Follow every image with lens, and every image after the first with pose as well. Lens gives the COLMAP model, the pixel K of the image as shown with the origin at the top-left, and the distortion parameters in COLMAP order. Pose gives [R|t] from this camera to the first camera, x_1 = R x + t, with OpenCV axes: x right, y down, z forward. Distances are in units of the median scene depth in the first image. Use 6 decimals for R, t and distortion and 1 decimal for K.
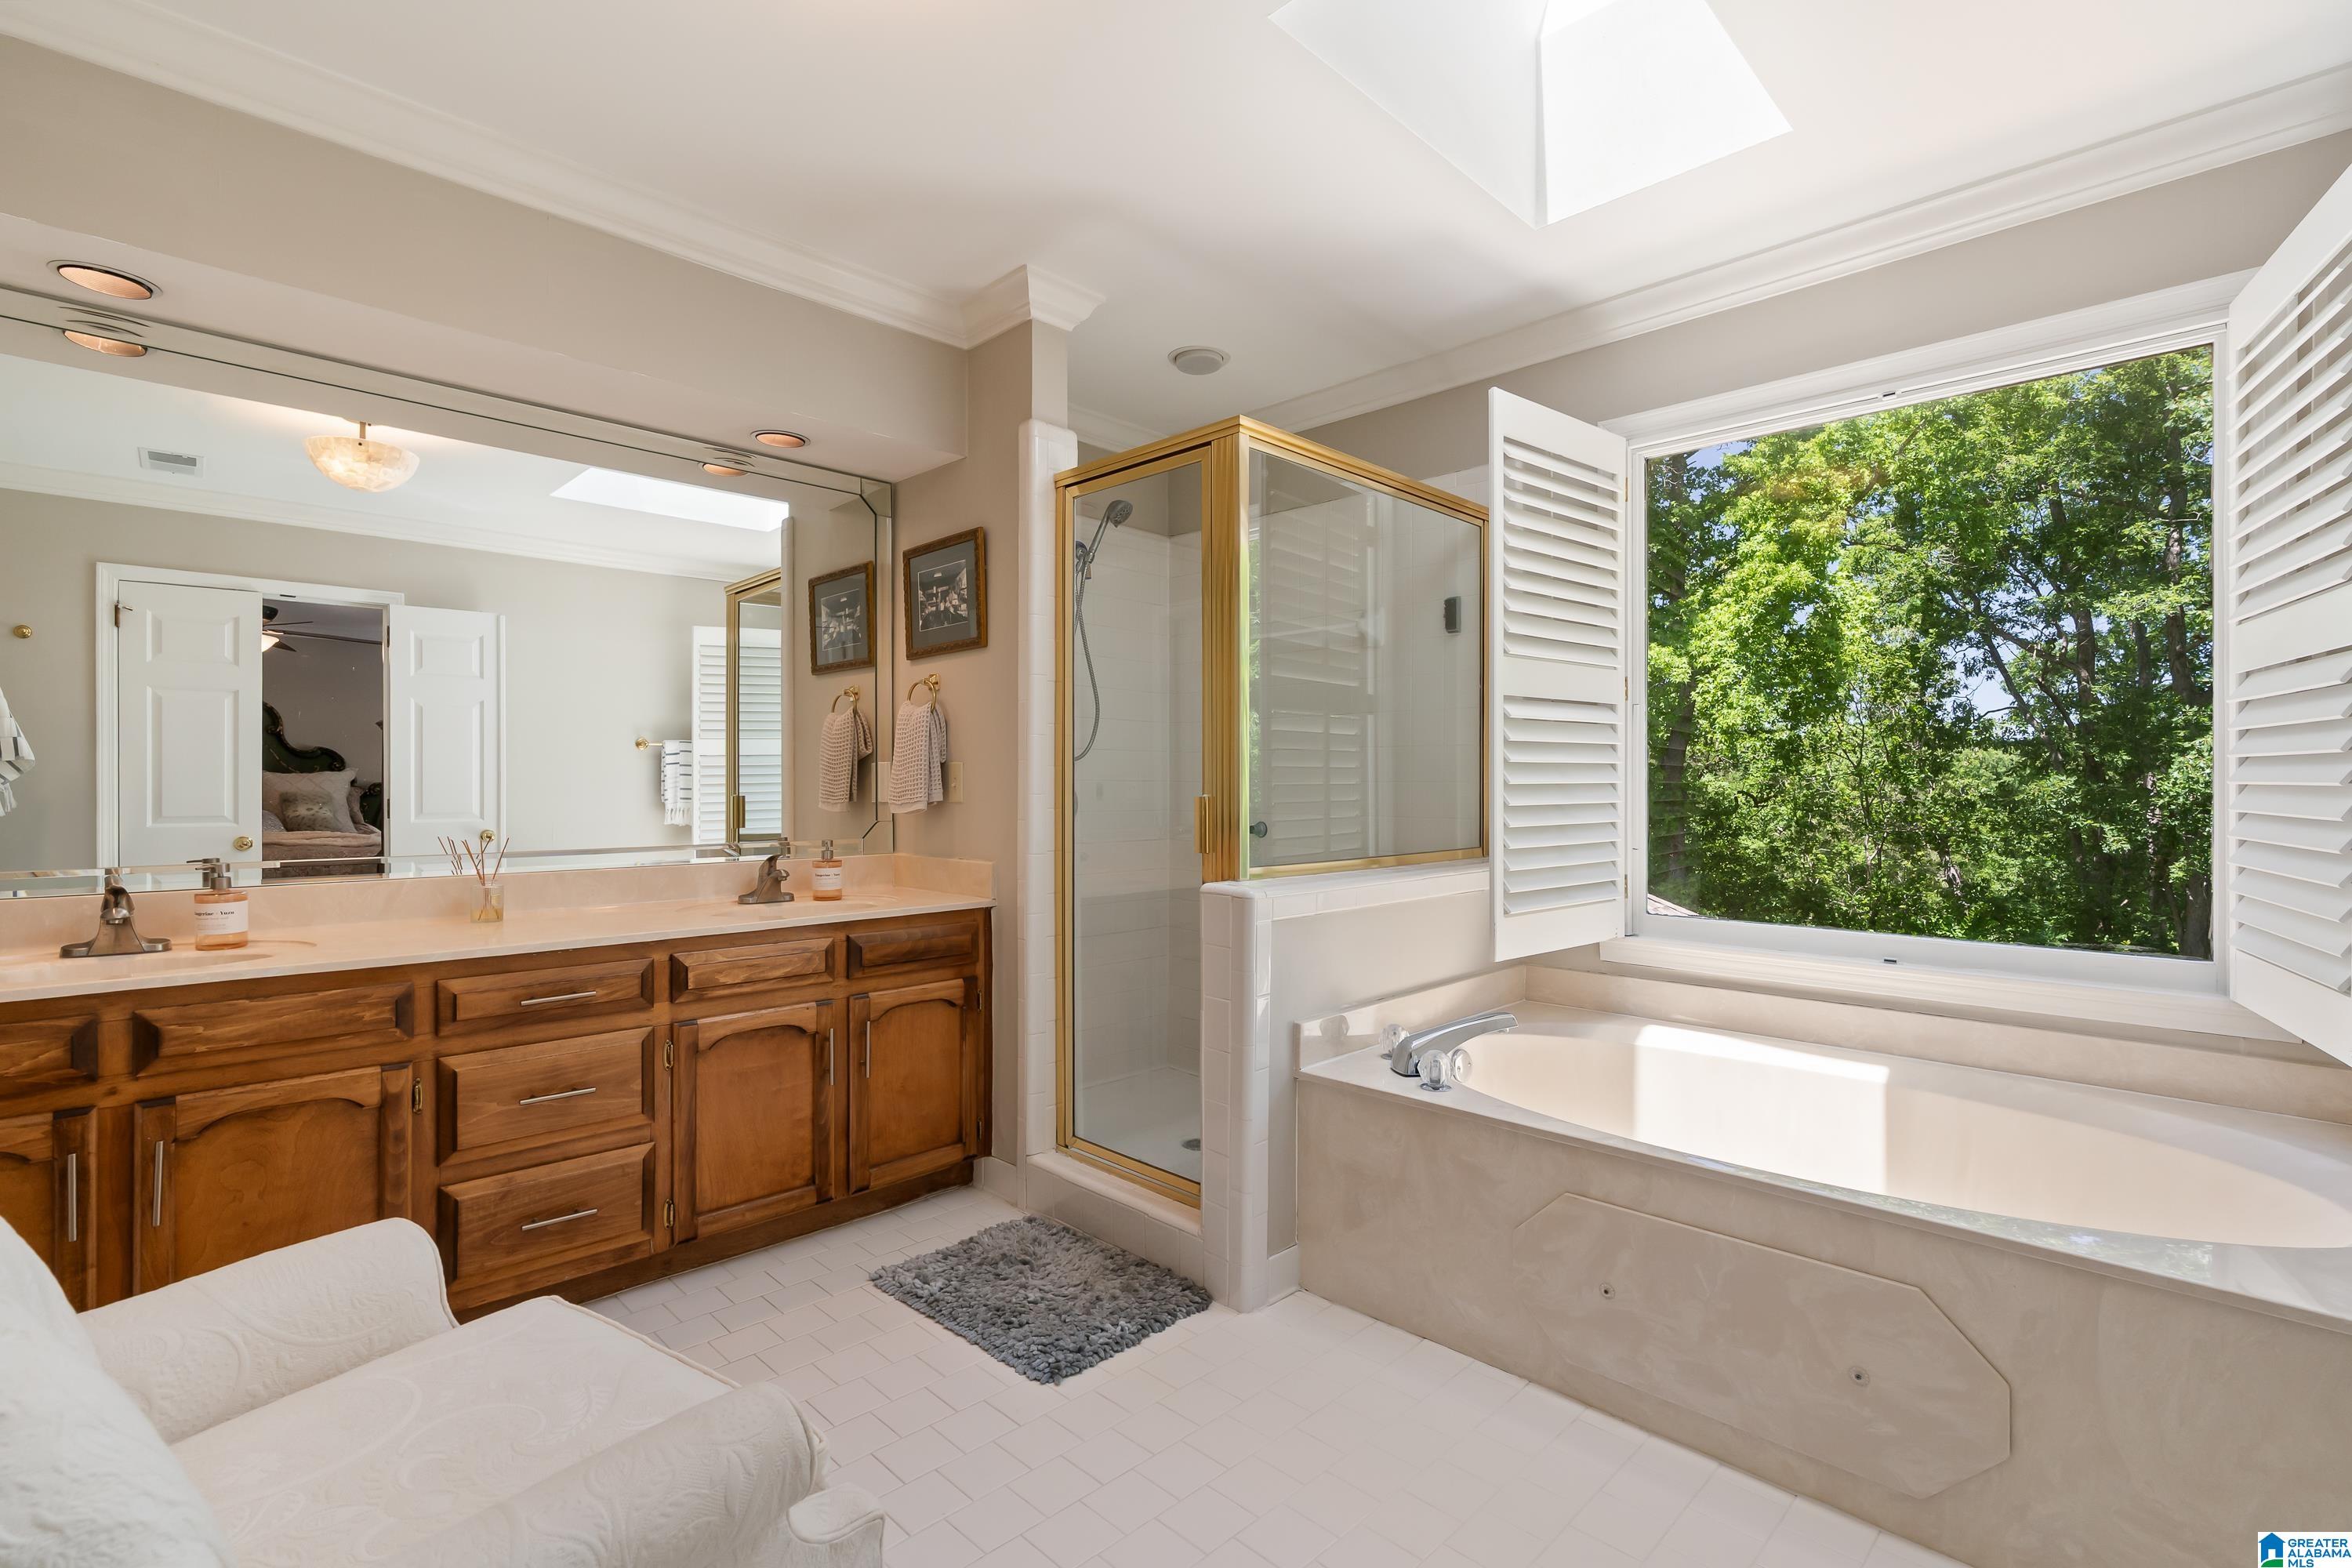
lens RADIAL K [[1088.7, 0, 1173.8], [0, 1088.7, 786.7], [0, 0, 1]] dist [-0.008721, 0.005703]
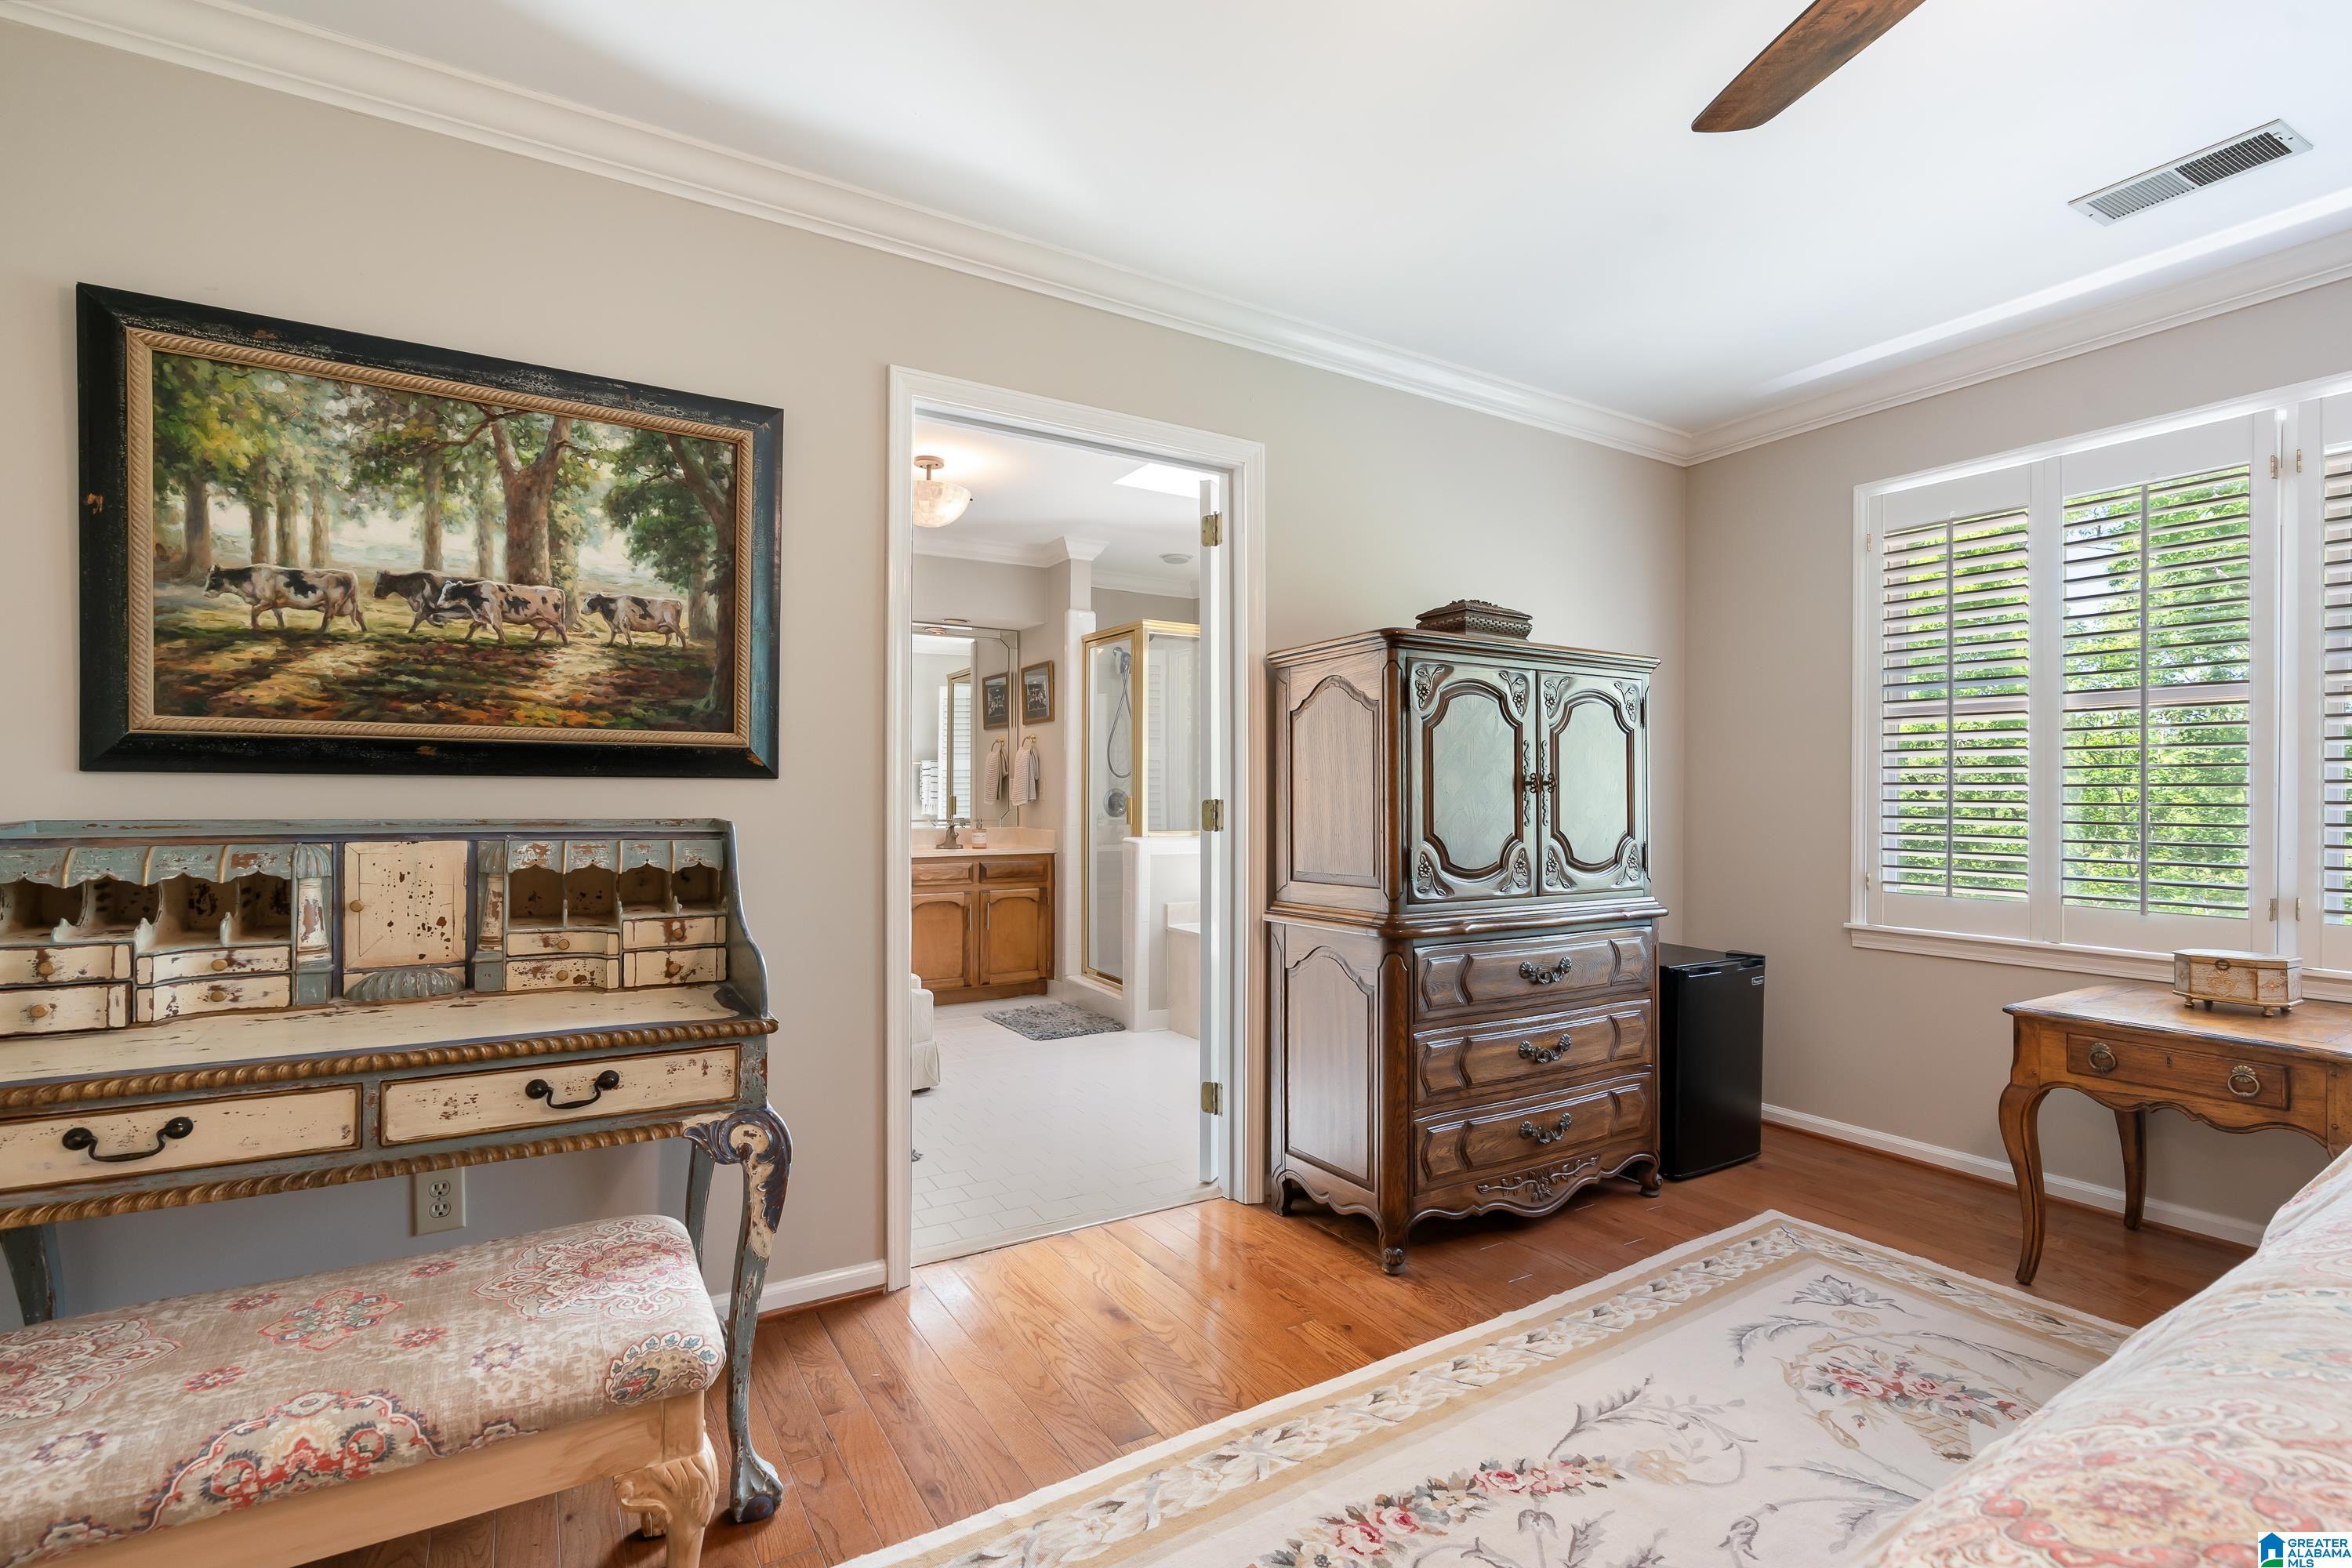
lens RADIAL K [[1088.7, 0, 1146.6], [0, 1088.7, 787.9], [0, 0, 1]] dist [-0.008721, 0.005703]
pose [[0.965274, 0.003155, -0.261222, 0.487336], [-0.003306, 0.999995, -0.000137, -0.007603], [0.261220, 0.000996, 0.965279, -0.825395]]
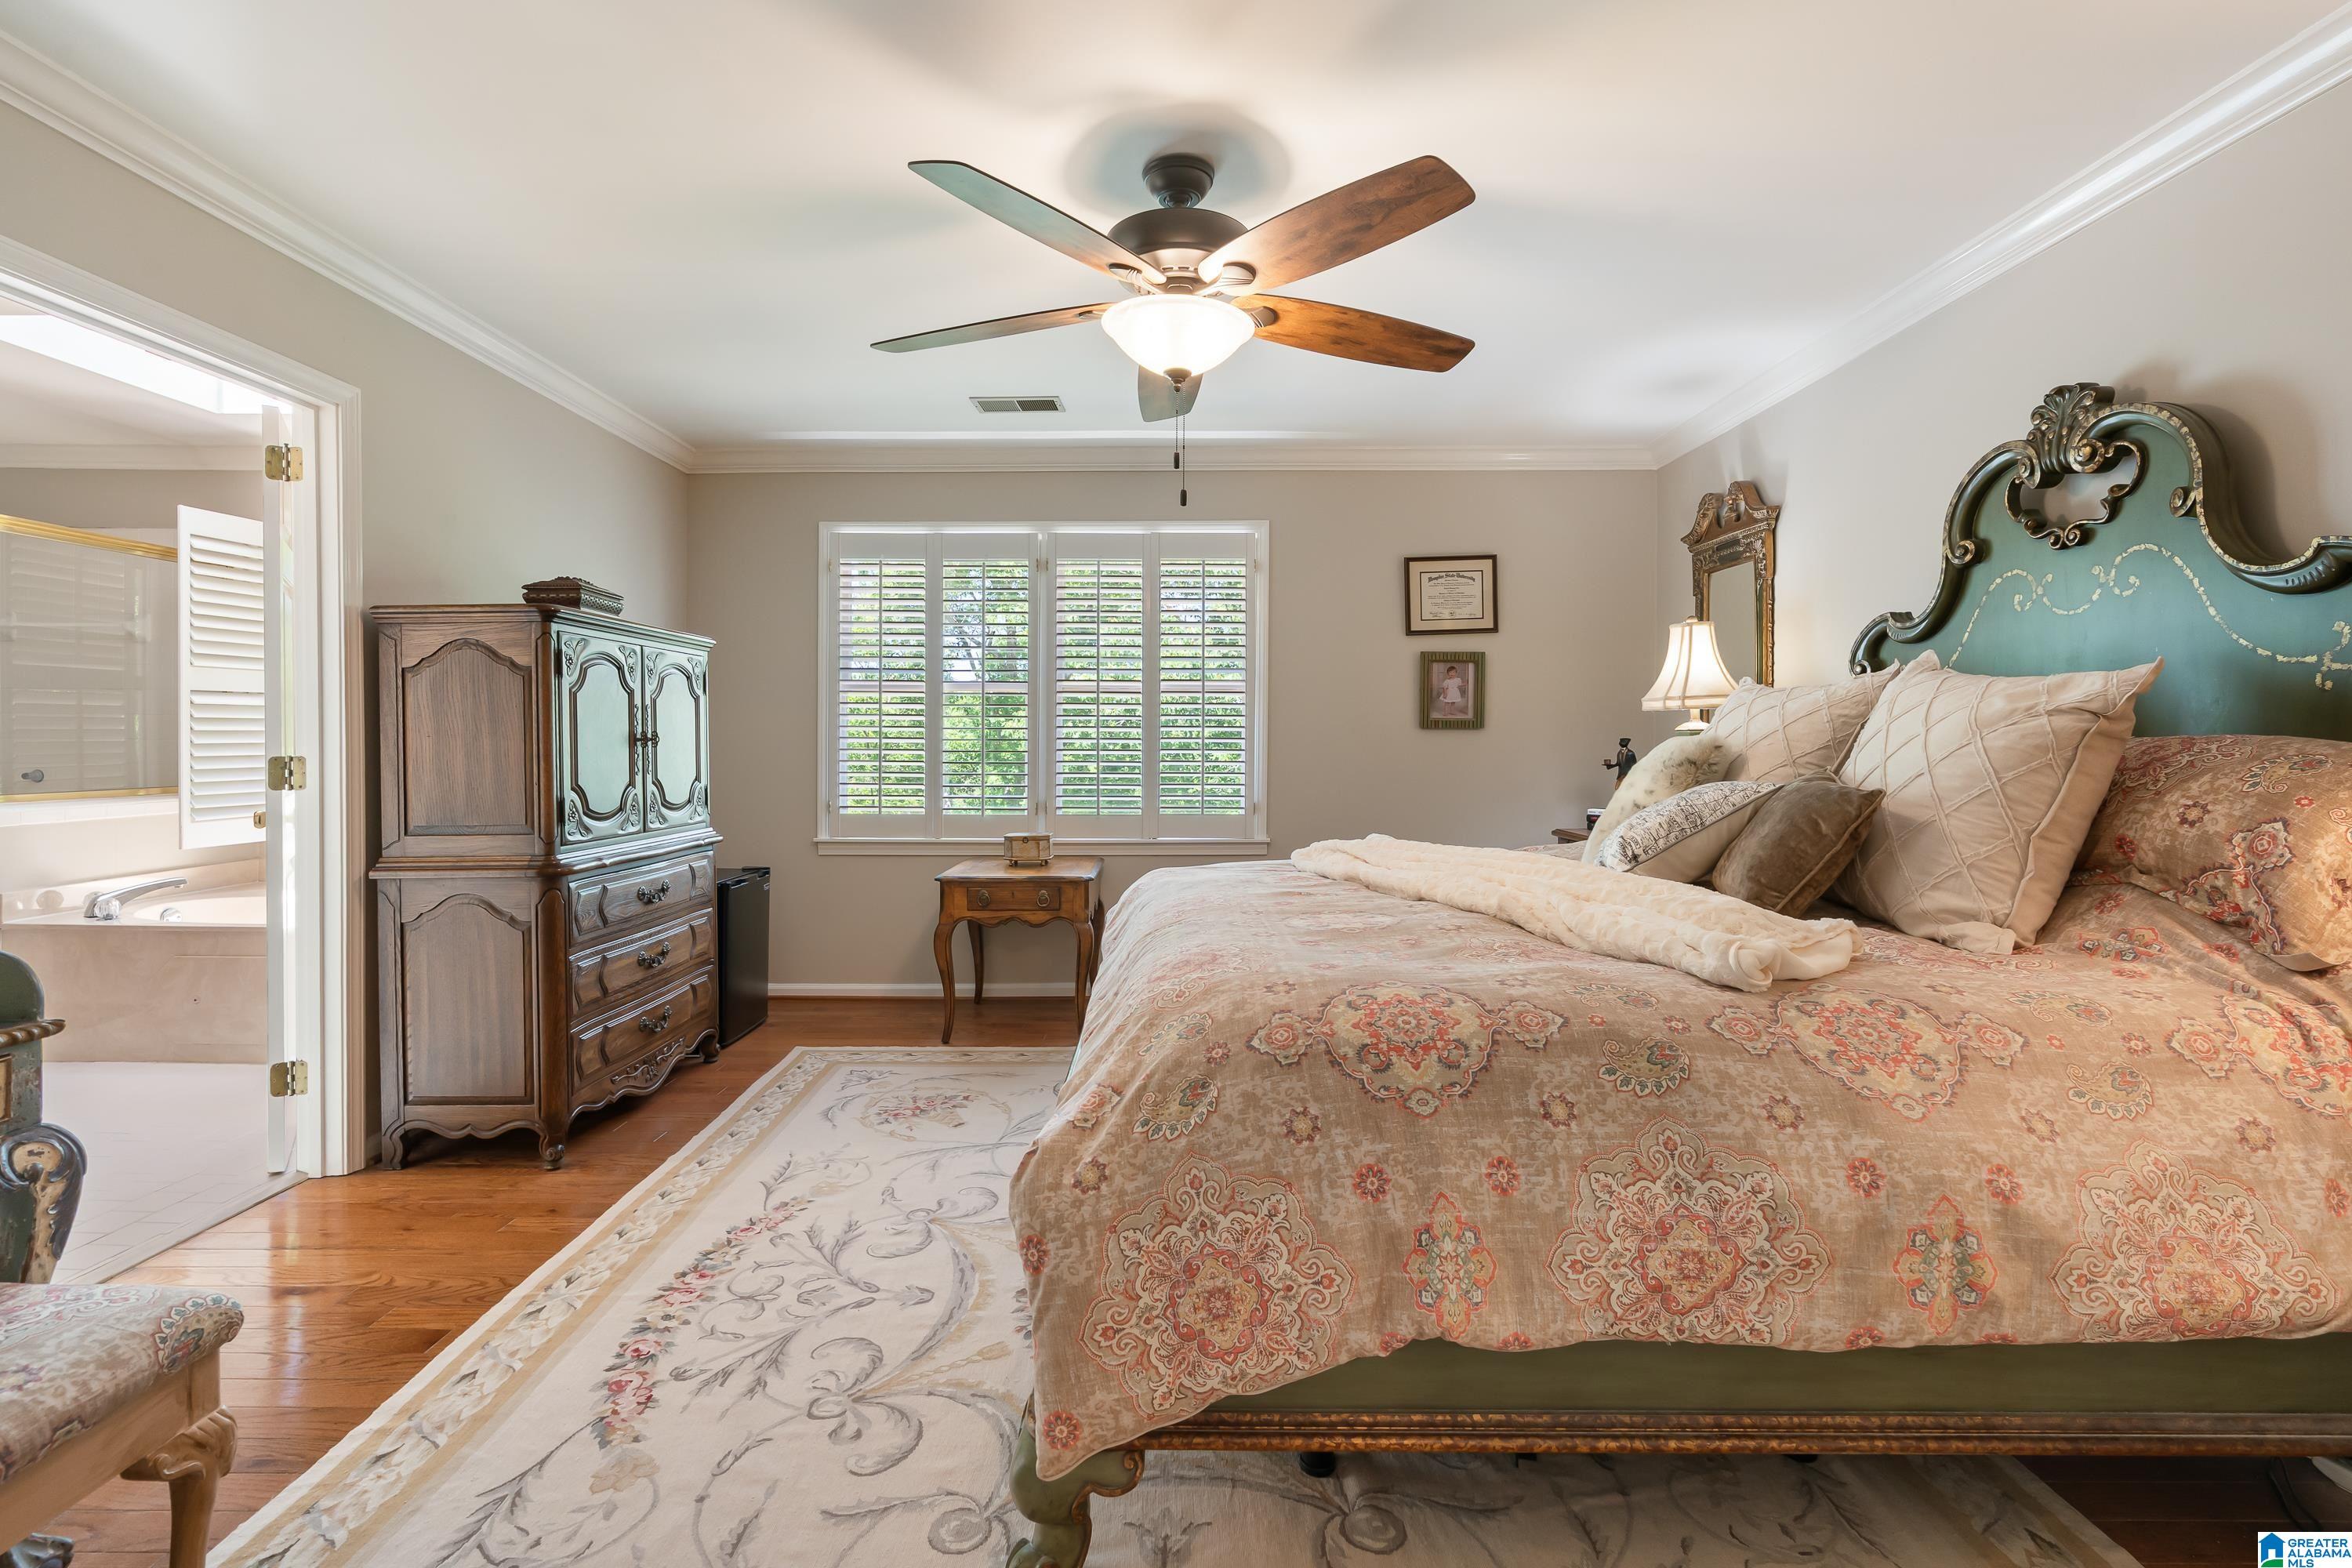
lens RADIAL K [[1088.7, 0, 1179.2], [0, 1088.7, 725.4], [0, 0, 1]] dist [-0.008721, 0.005703]
pose [[0.724469, 0.011719, 0.689208, 0.212010], [-0.006539, 0.999927, -0.010129, -0.018803], [-0.689276, 0.002831, 0.724493, -1.026084]]
